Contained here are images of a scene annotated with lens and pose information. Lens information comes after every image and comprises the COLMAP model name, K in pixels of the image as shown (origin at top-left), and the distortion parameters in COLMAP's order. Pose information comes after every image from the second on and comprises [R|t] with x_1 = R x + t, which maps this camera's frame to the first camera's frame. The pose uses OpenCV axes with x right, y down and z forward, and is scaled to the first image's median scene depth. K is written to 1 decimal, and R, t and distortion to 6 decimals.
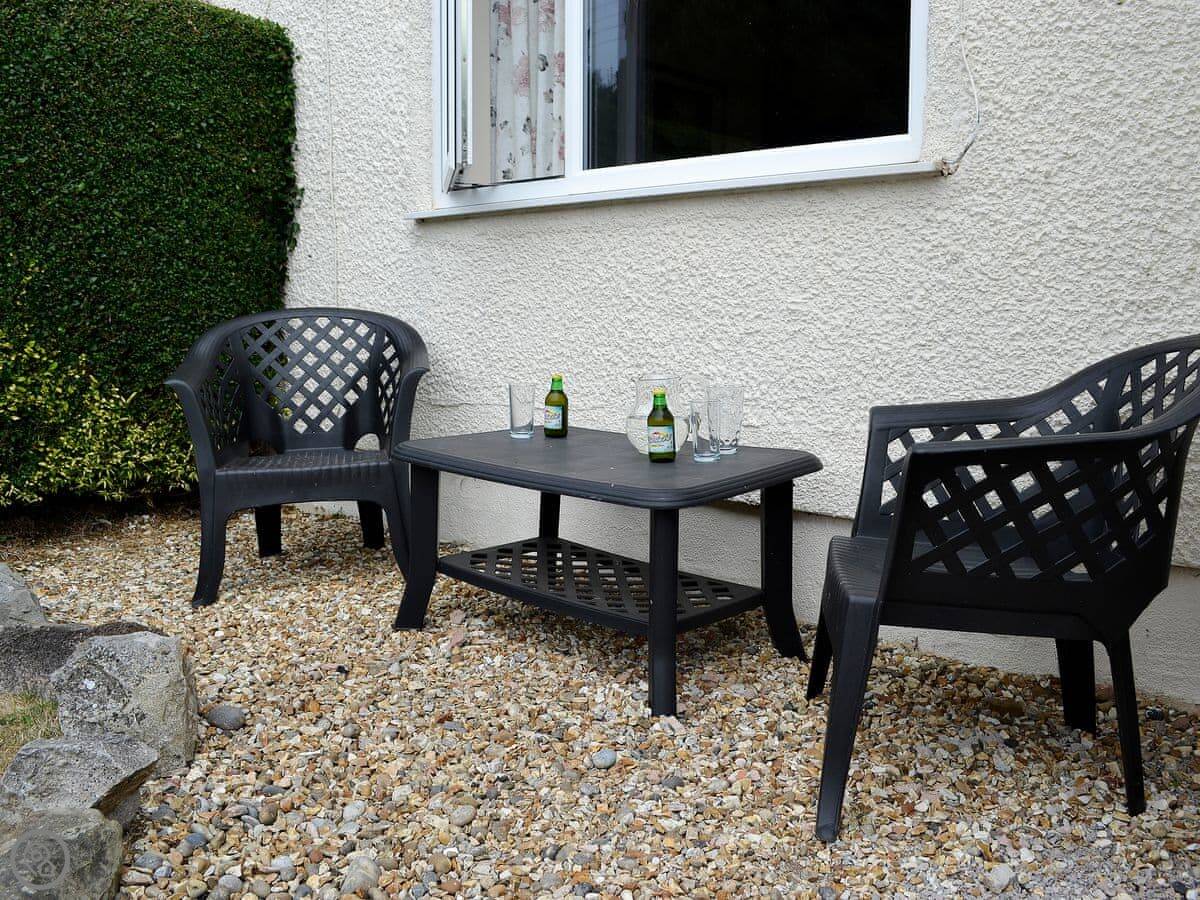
lens RADIAL K [[1098.4, 0, 614.0], [0, 1098.4, 459.6], [0, 0, 1]] dist [-0.079564, 0.000000]
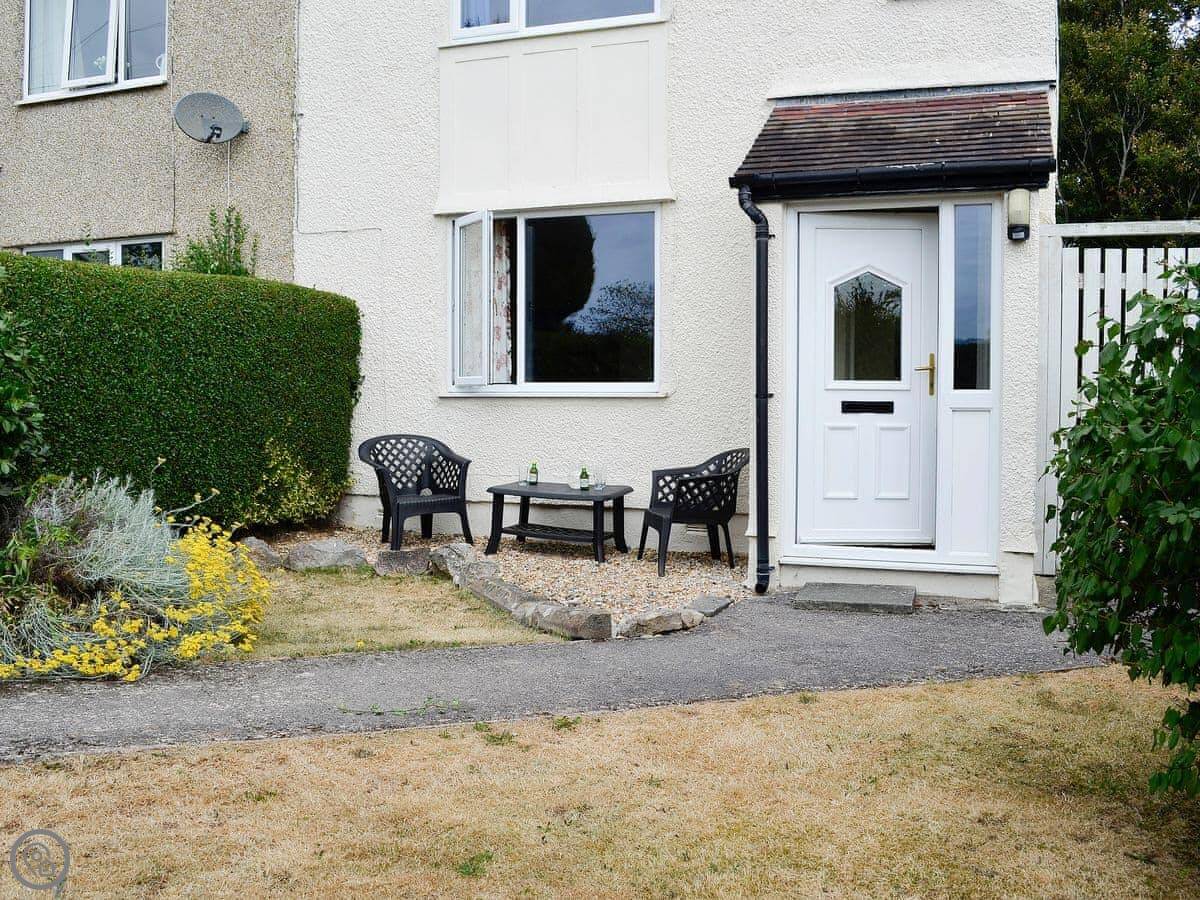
lens RADIAL K [[1191.6, 0, 626.5], [0, 1191.6, 440.8], [0, 0, 1]] dist [-0.093578, 0.000000]
pose [[0.931203, -0.014164, 0.364225, -0.924777], [0.044556, 0.996174, -0.075174, 0.104658], [-0.361767, 0.086231, 0.928272, -1.874952]]
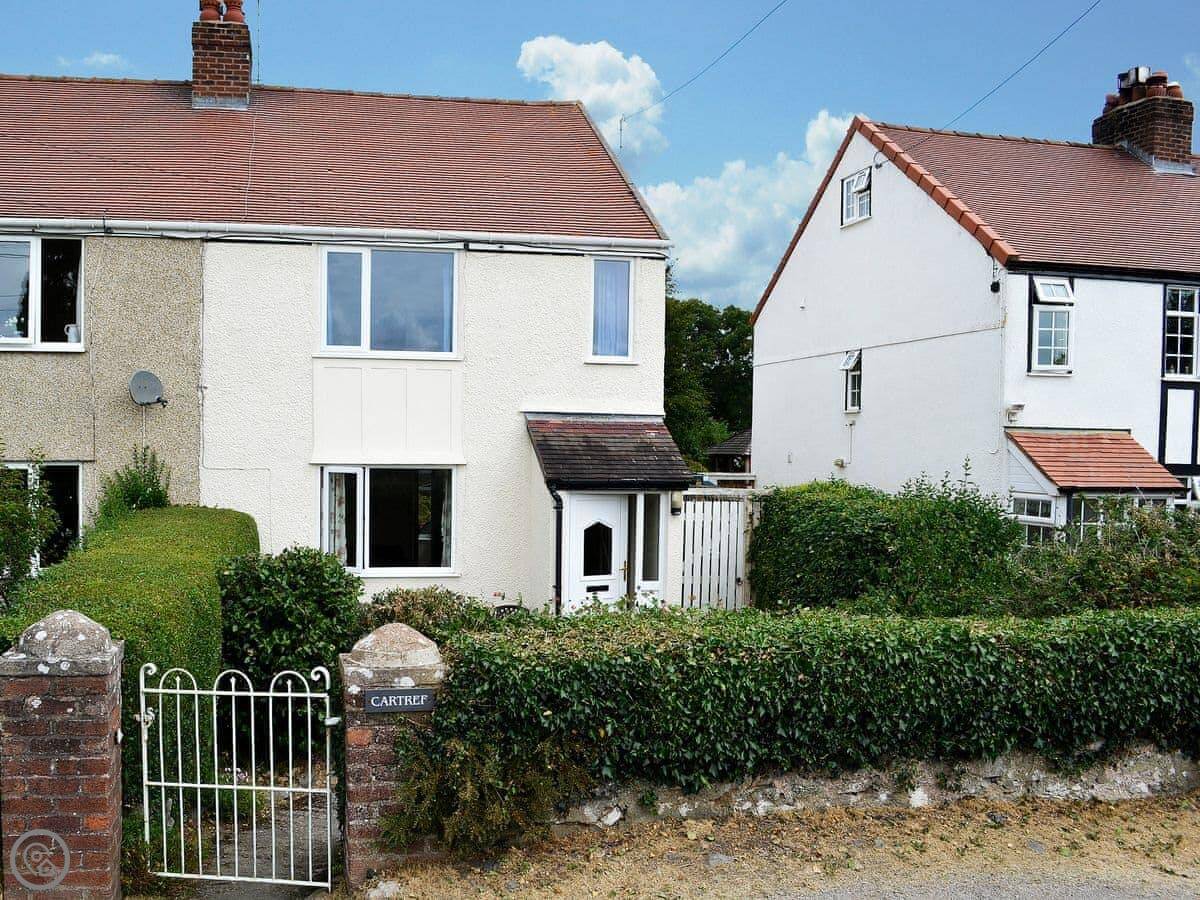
lens RADIAL K [[1344.2, 0, 598.5], [0, 1344.2, 461.1], [0, 0, 1]] dist [-0.098497, 0.000000]
pose [[0.557554, -0.020893, 0.829878, -4.262043], [0.078365, 0.996544, -0.027561, -0.516835], [-0.826433, 0.080400, 0.557264, -2.966185]]
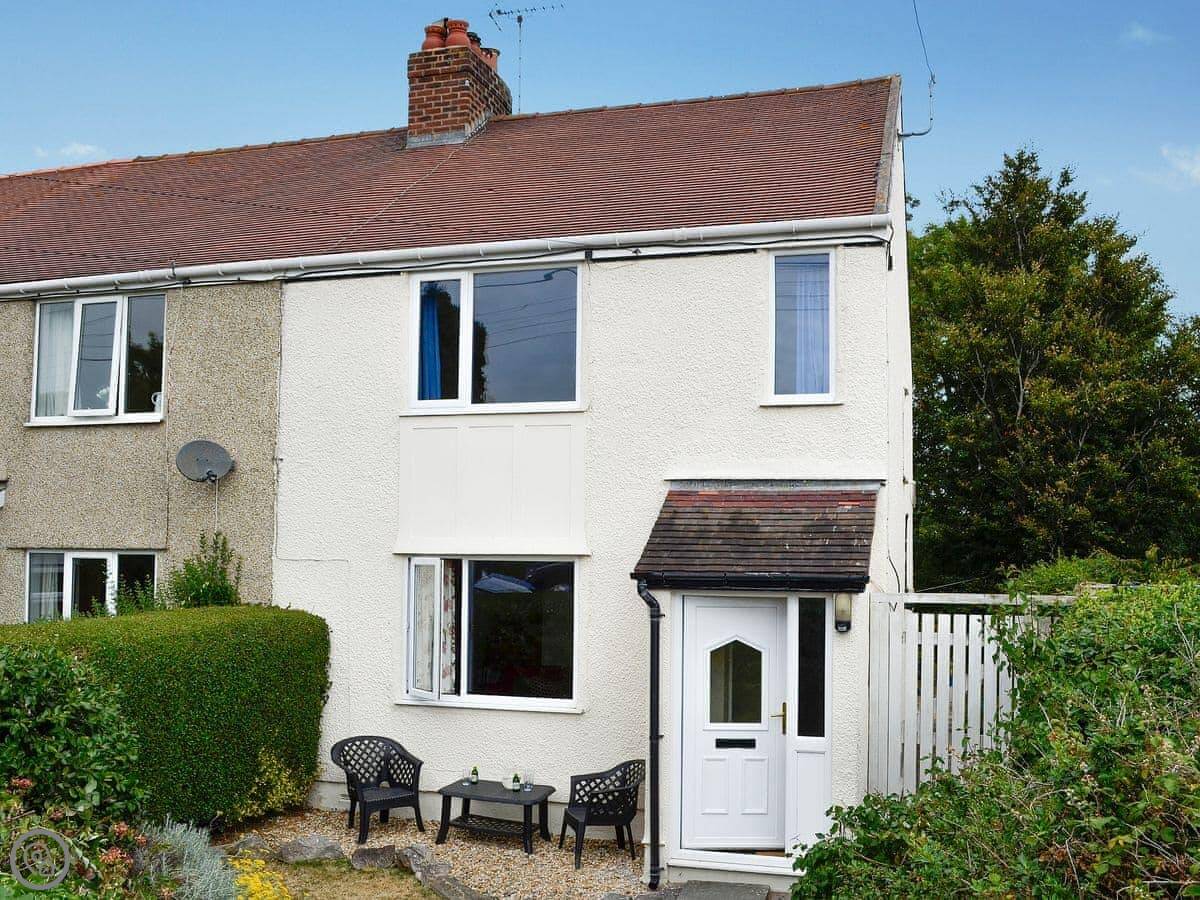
lens RADIAL K [[1344.2, 0, 598.3], [0, 1344.2, 445.4], [0, 0, 1]] dist [-0.098497, 0.000000]
pose [[0.915504, 0.031280, 0.401091, -1.394007], [0.041897, 0.984139, -0.172382, -0.323706], [-0.400121, 0.174621, 0.899673, -3.059725]]
